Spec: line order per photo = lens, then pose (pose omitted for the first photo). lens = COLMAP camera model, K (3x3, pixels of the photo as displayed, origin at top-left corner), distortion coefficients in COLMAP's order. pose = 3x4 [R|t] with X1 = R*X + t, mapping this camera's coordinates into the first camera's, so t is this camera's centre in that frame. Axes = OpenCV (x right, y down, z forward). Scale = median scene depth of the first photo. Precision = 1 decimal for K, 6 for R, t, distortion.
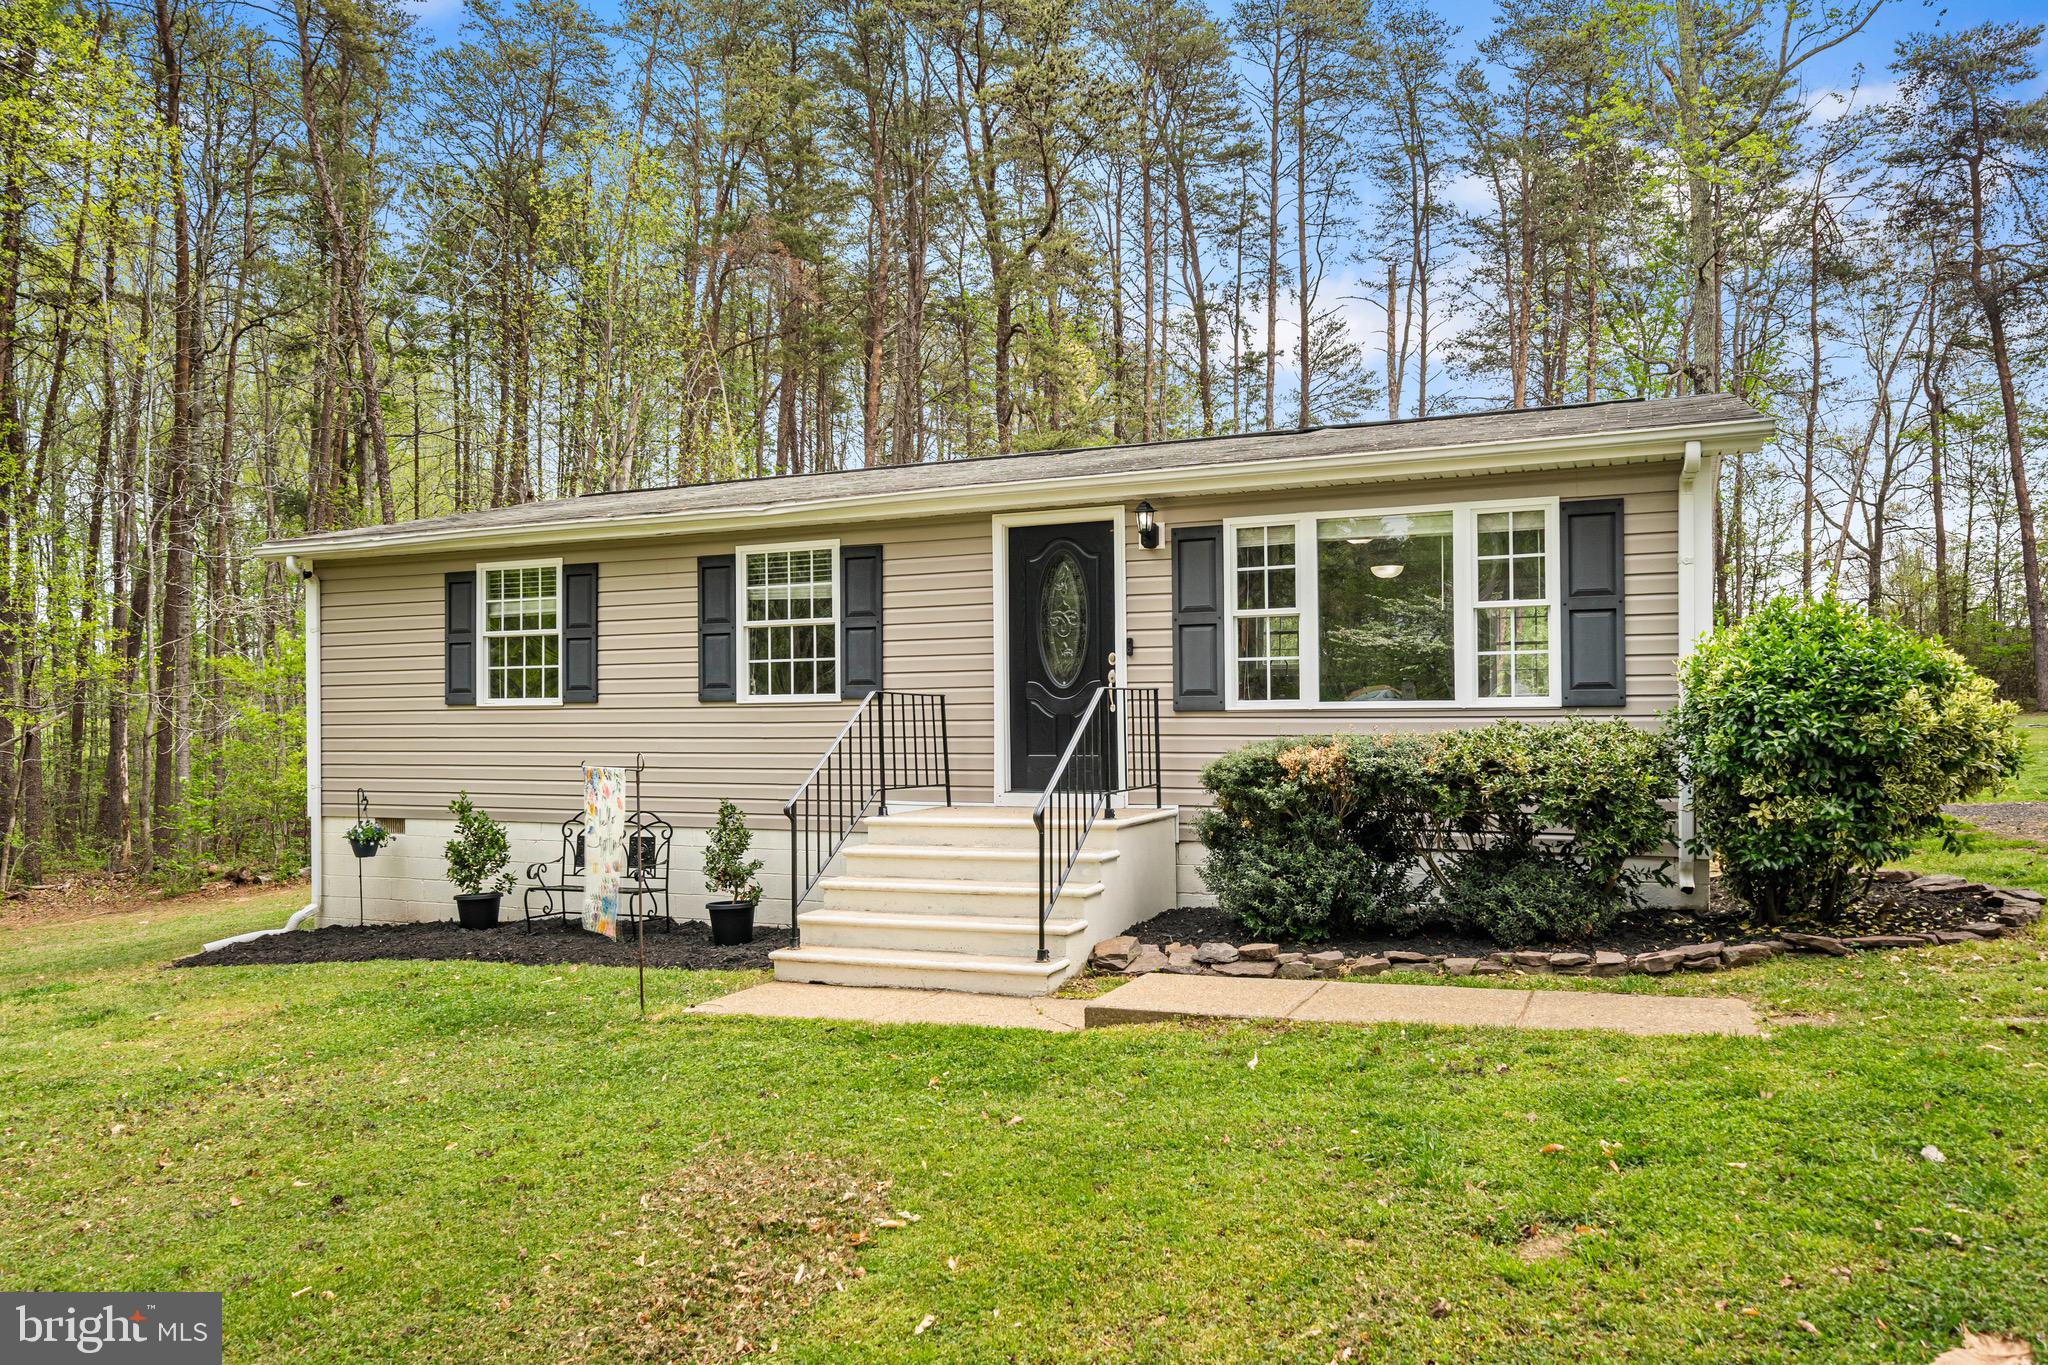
lens RADIAL K [[1361.8, 0, 1024.0], [0, 1361.8, 682.5], [0, 0, 1]] dist [-0.002430, -0.002938]
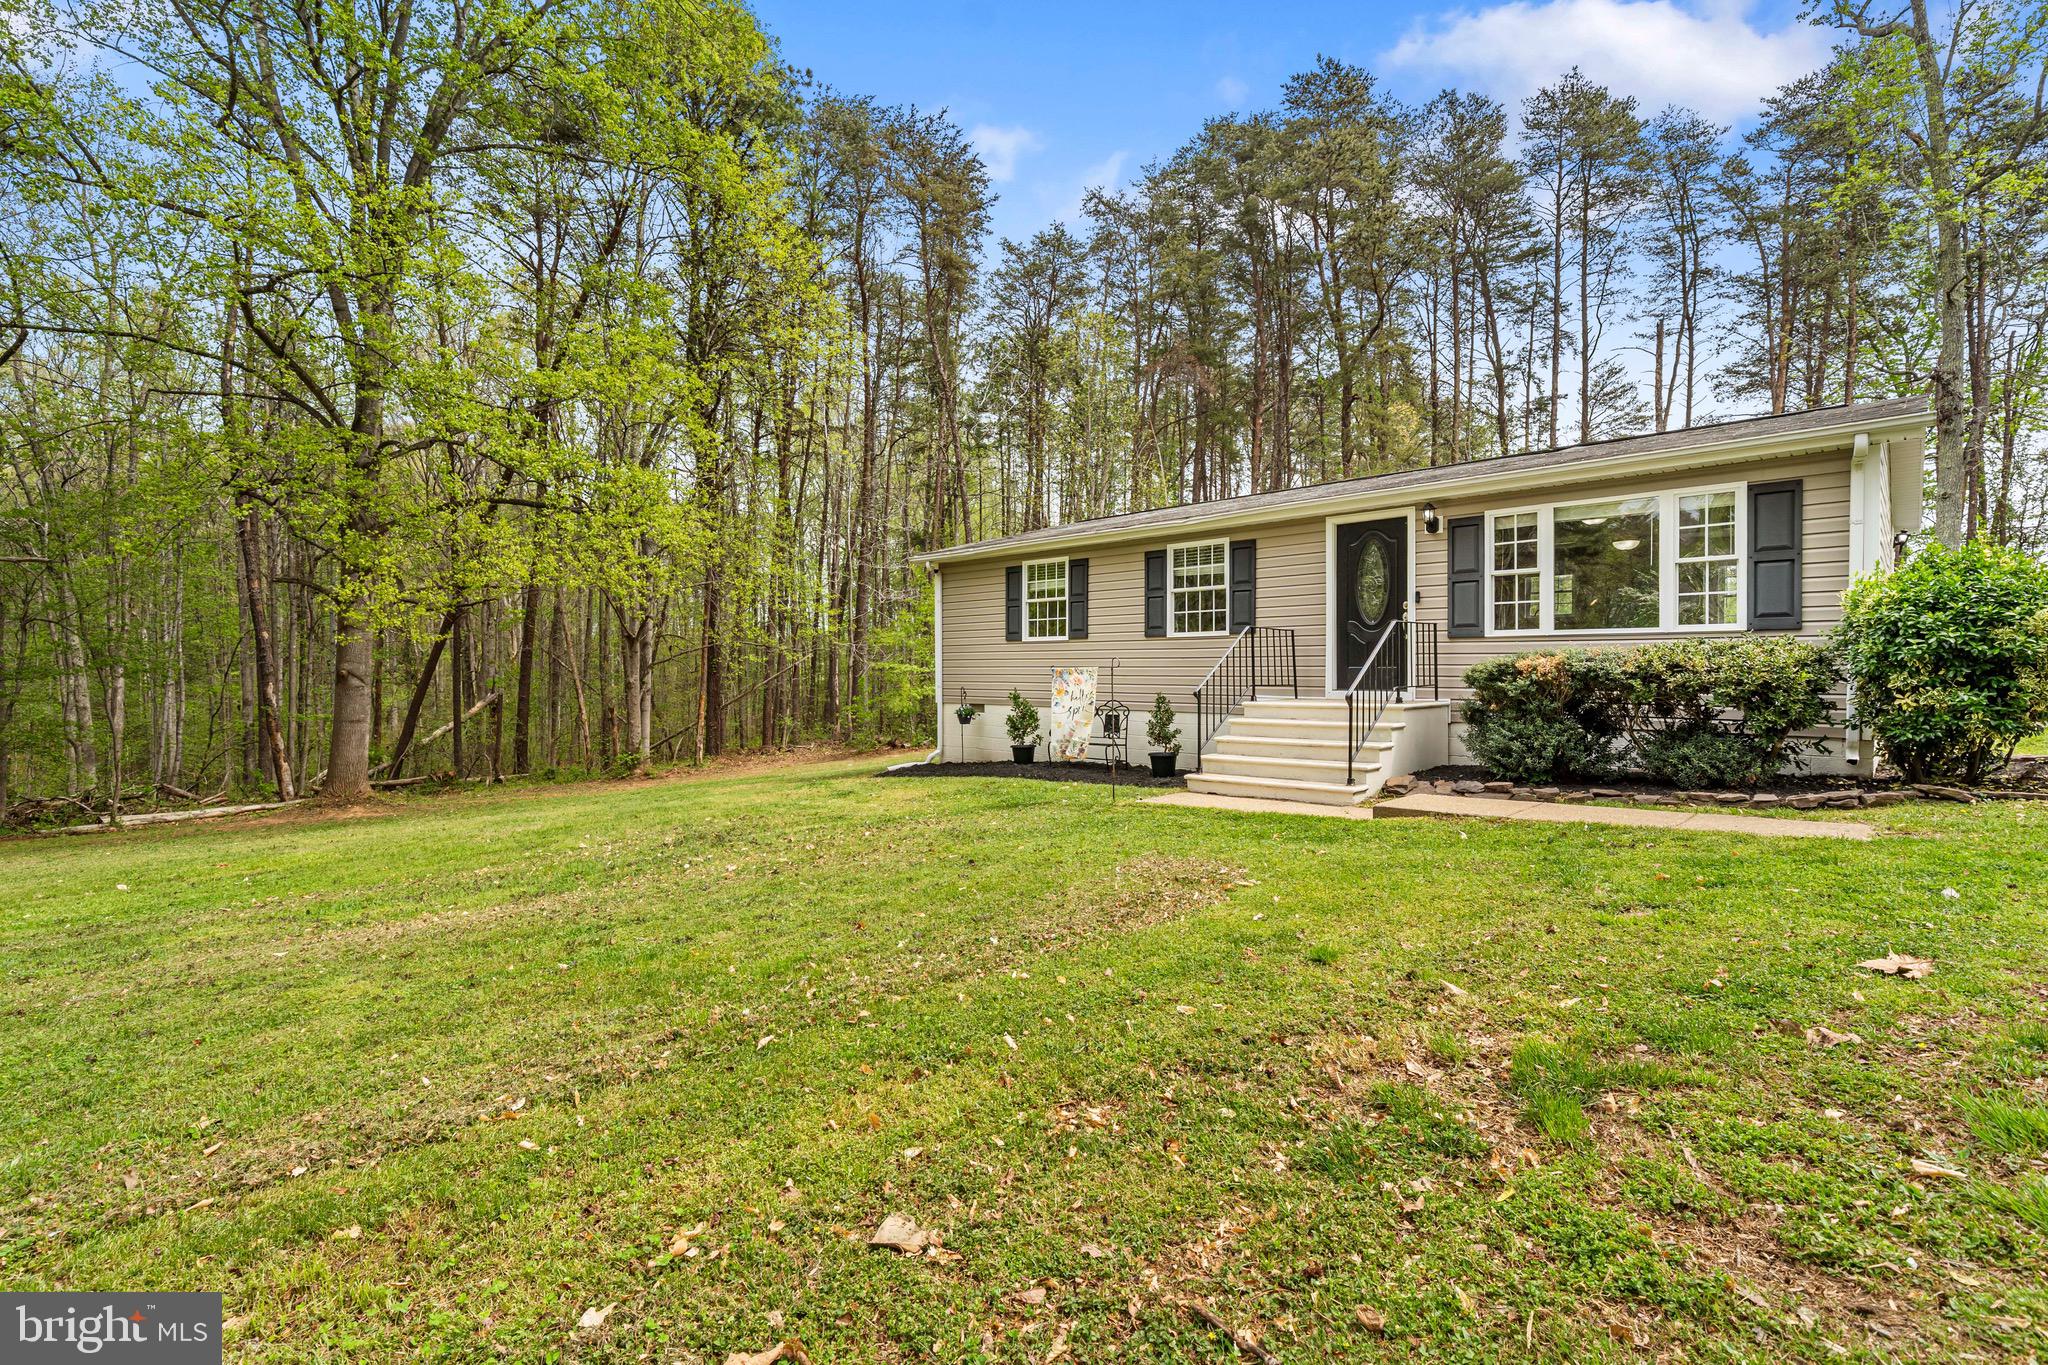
lens RADIAL K [[959.3, 0, 989.6], [0, 959.3, 681.3], [0, 0, 1]] dist [-0.007458, 0.000817]
pose [[0.924358, 0.010467, -0.381383, 0.041520], [-0.003052, 0.999794, 0.020041, 0.046837], [0.381514, -0.017361, 0.924200, -0.191426]]
